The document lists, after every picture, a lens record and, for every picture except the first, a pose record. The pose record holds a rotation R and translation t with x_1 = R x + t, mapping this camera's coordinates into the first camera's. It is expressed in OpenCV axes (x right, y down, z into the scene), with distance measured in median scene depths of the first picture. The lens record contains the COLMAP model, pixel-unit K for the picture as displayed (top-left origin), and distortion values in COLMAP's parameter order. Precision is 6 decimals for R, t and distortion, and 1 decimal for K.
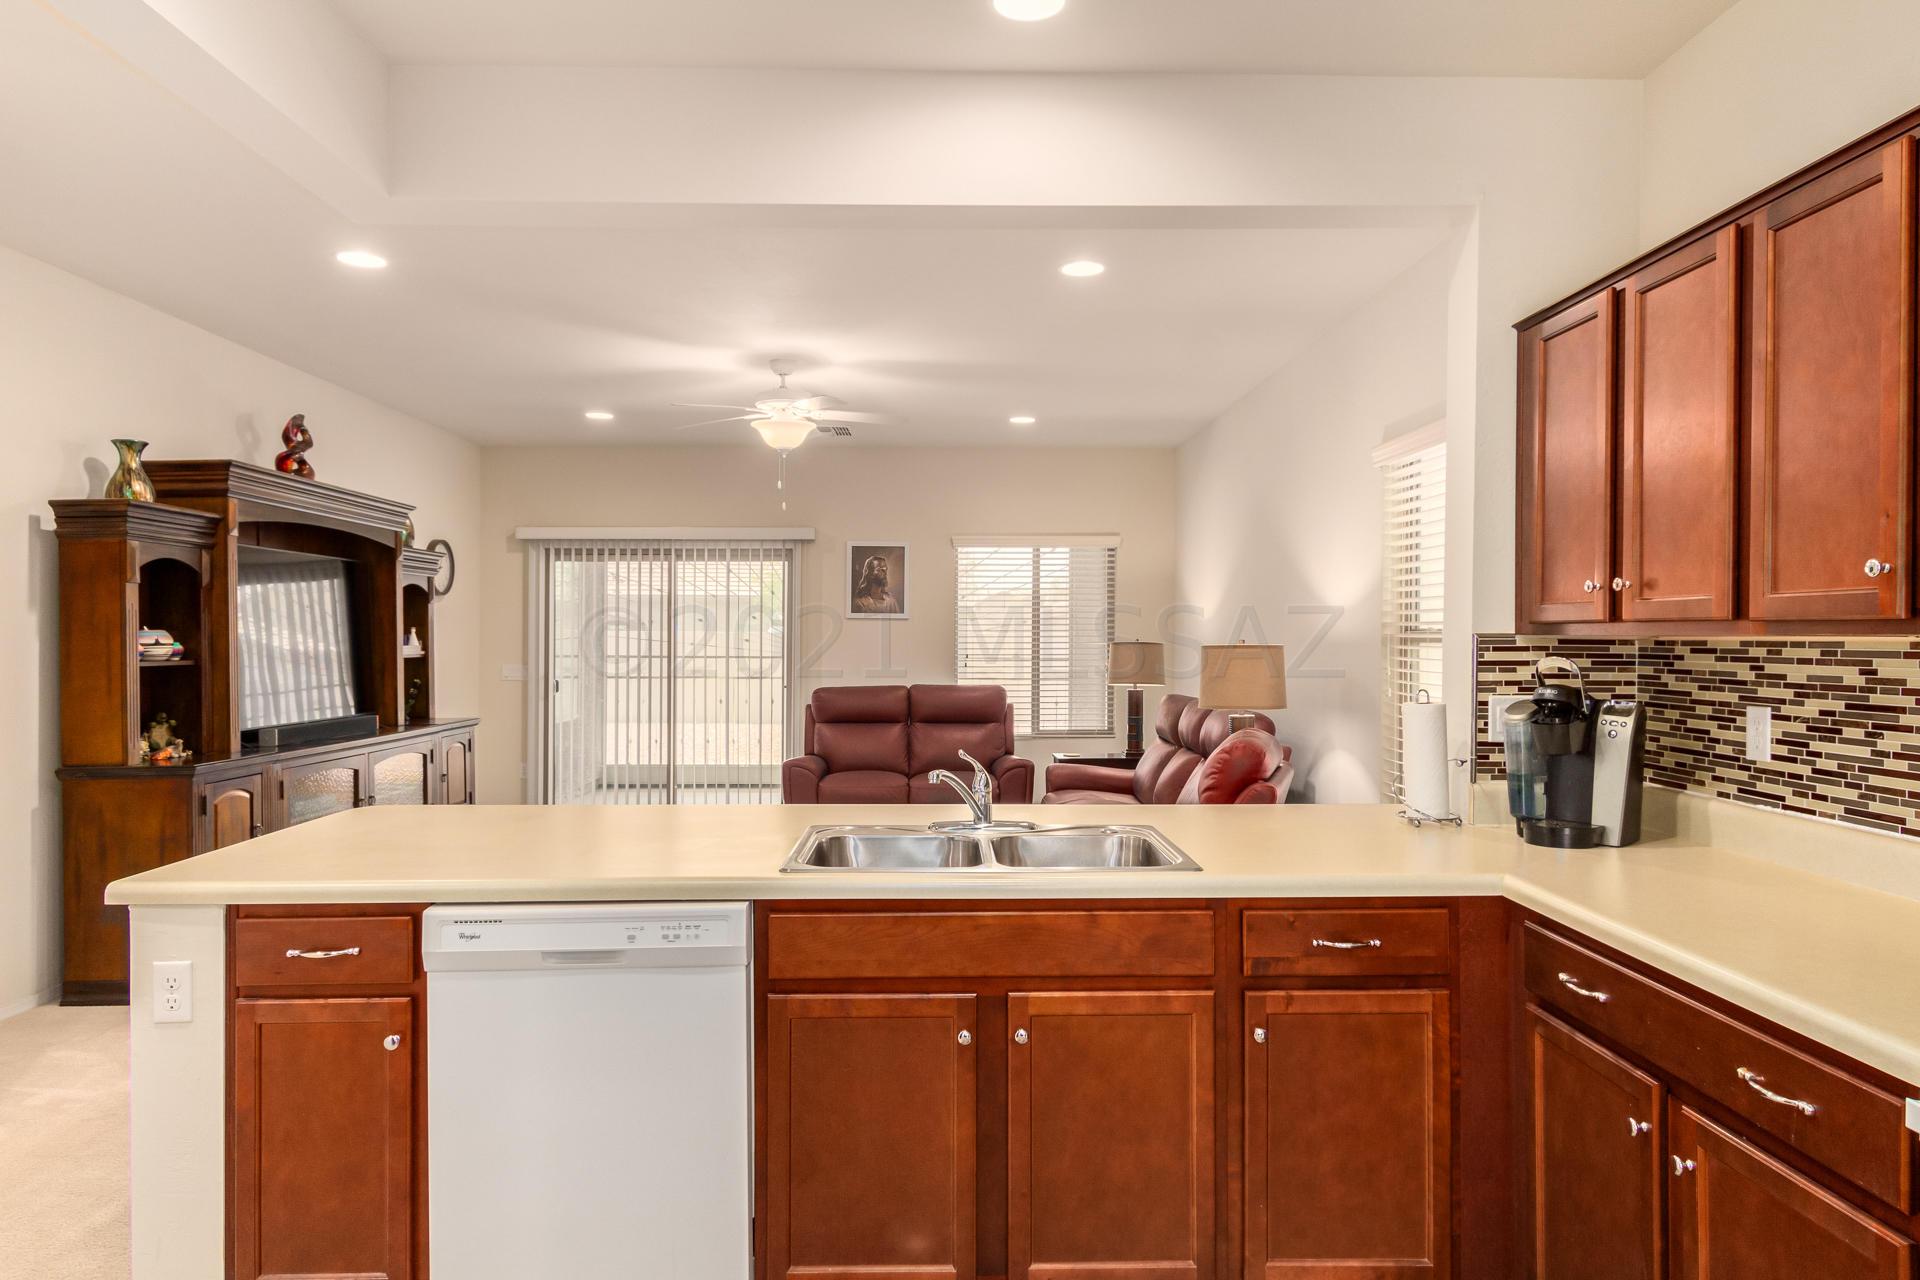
lens RADIAL K [[1186.1, 0, 955.4], [0, 1186.1, 628.8], [0, 0, 1]] dist [0.024229, -0.000589]
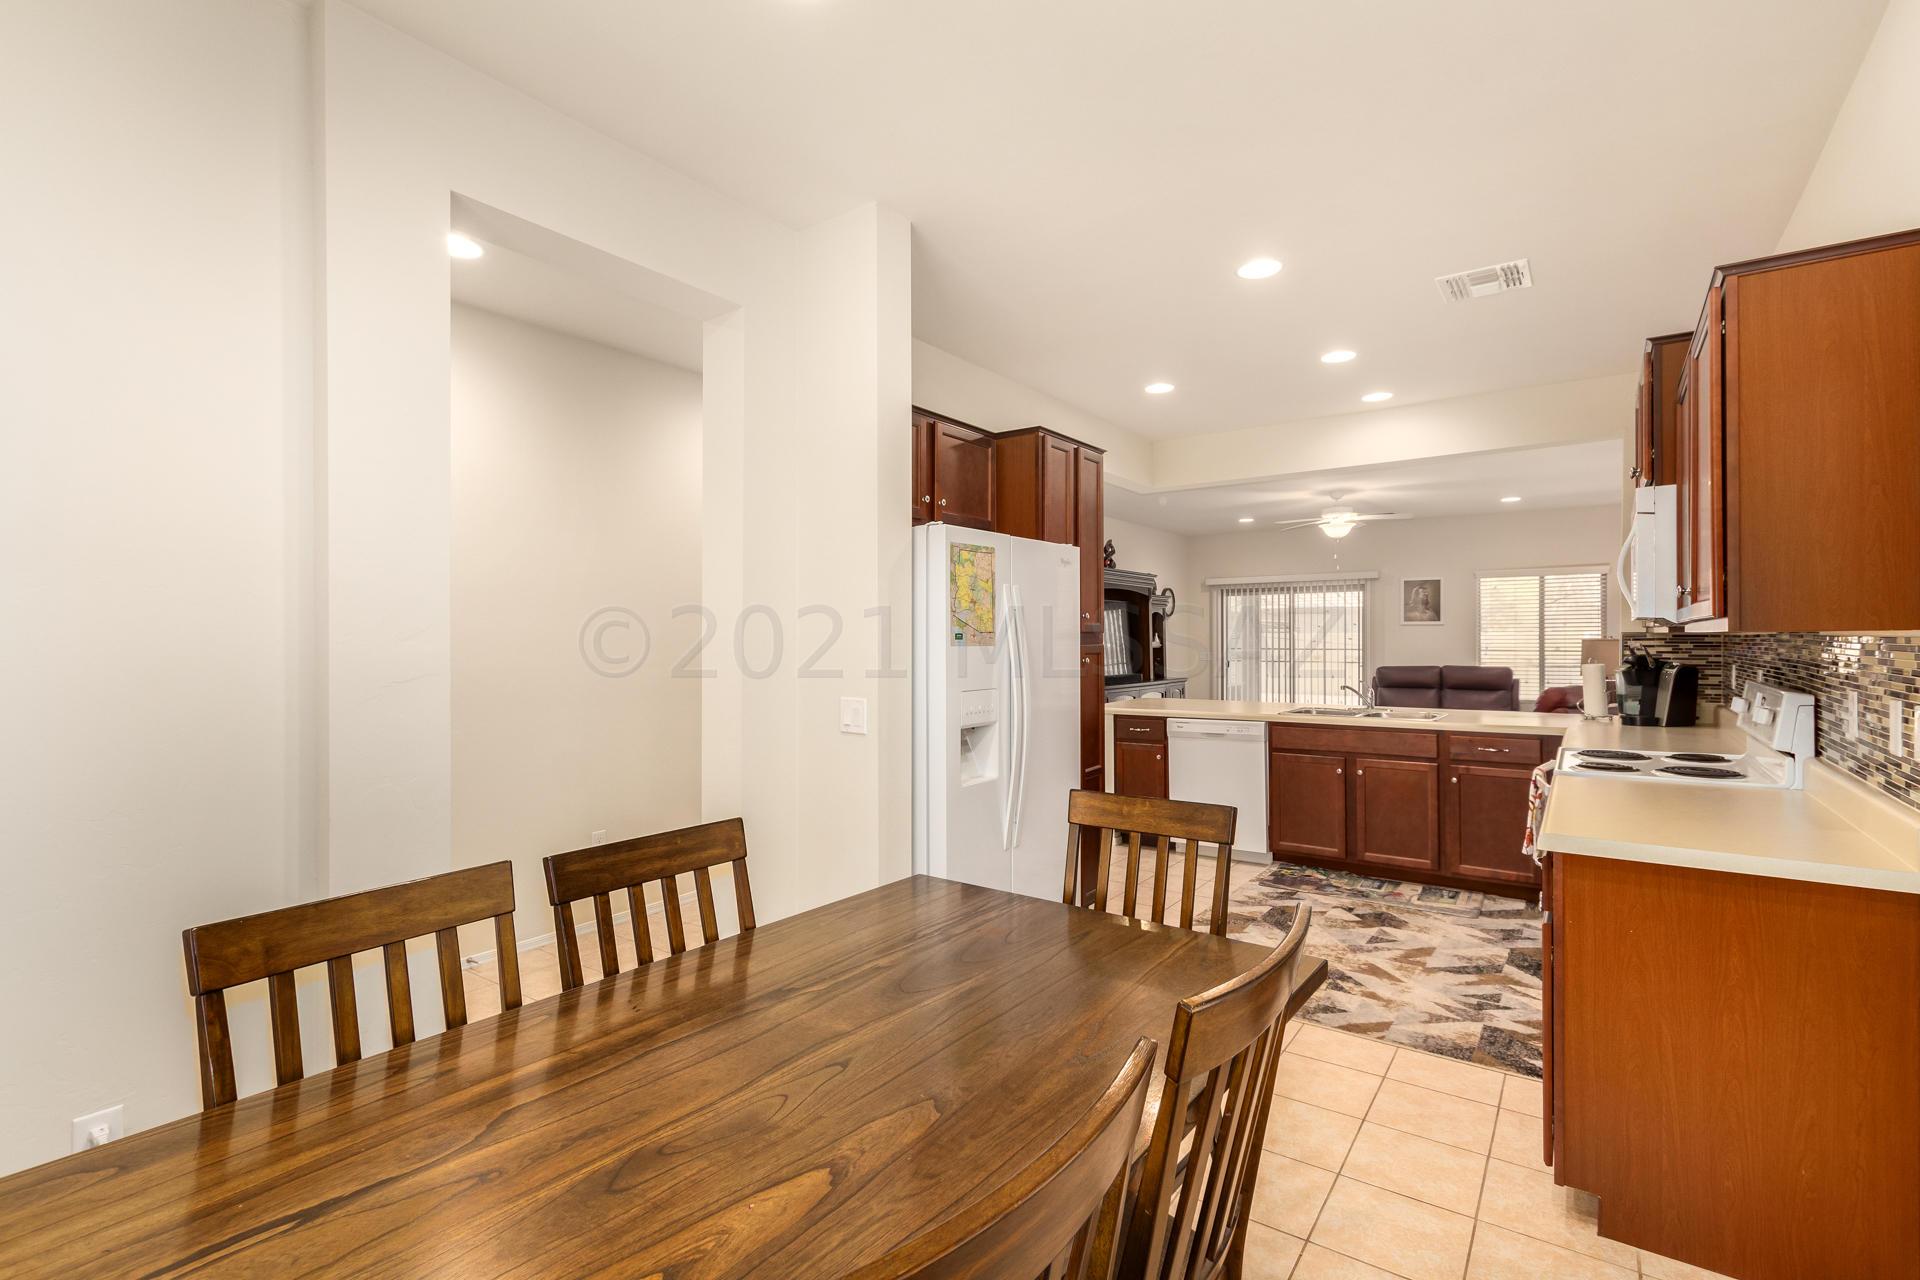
lens RADIAL K [[877.3, 0, 962.5], [0, 877.3, 633.4], [0, 0, 1]] dist [-0.002262, -0.000203]
pose [[0.803951, -0.008976, -0.594628, 0.184367], [0.009996, 0.999949, -0.001580, -0.001567], [0.594612, -0.004674, 0.803999, -0.434876]]
